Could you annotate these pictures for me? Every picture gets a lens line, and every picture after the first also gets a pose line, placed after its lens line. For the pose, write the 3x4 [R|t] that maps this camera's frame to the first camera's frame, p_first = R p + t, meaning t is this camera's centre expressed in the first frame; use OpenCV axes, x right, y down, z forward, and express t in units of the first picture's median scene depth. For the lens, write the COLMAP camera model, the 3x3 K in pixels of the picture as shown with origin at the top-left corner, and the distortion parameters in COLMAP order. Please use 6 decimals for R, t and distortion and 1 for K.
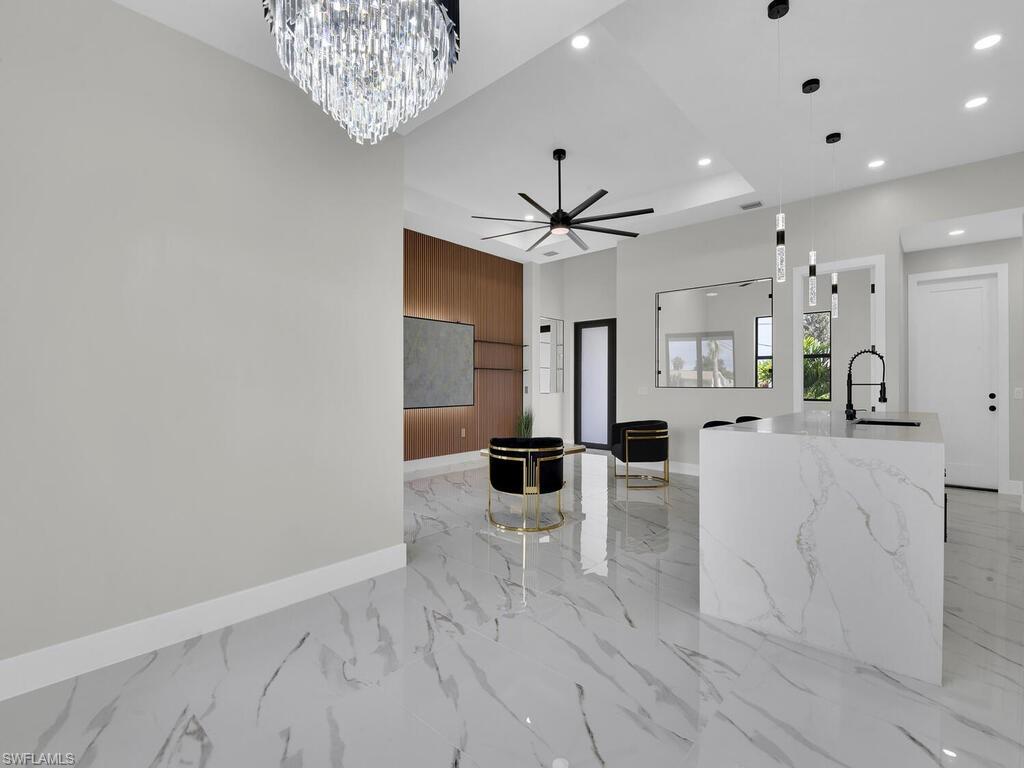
lens RADIAL K [[459.5, 0, 509.1], [0, 459.5, 386.4], [0, 0, 1]] dist [-0.000059, -0.016486]
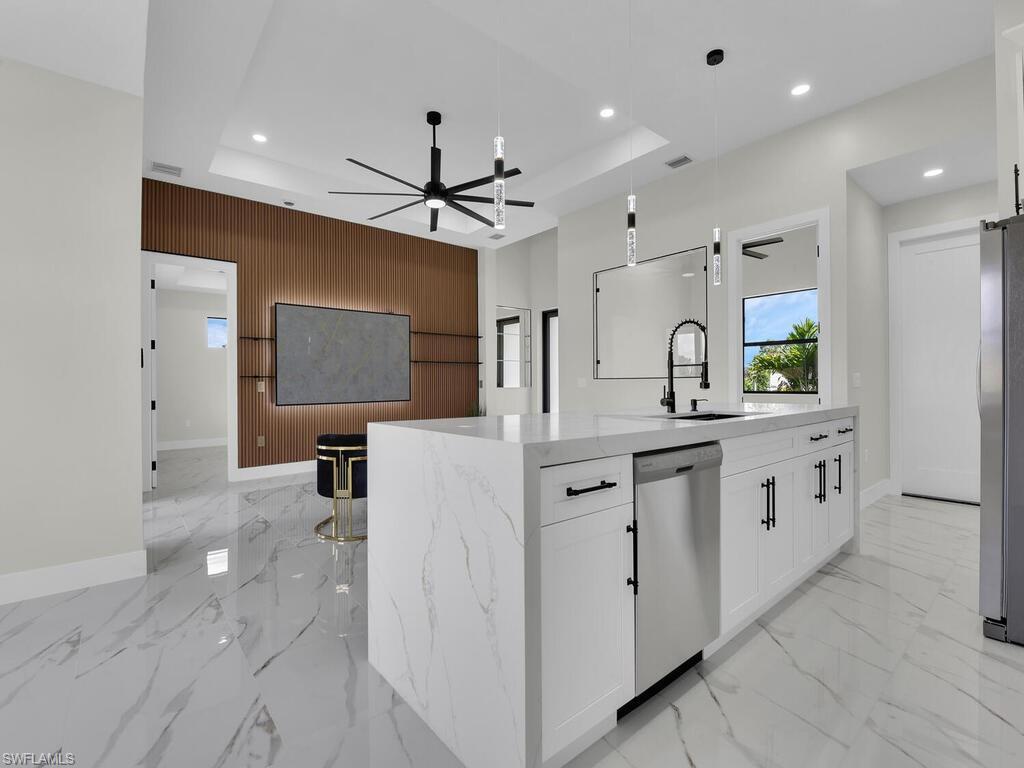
lens RADIAL K [[459.9, 0, 514.9], [0, 459.9, 385.2], [0, 0, 1]] dist [-0.000732, -0.011646]
pose [[0.990994, -0.008811, -0.133615, 0.375431], [0.008908, 0.999960, 0.000130, 0.016048], [0.133609, -0.001319, 0.991033, 0.132455]]
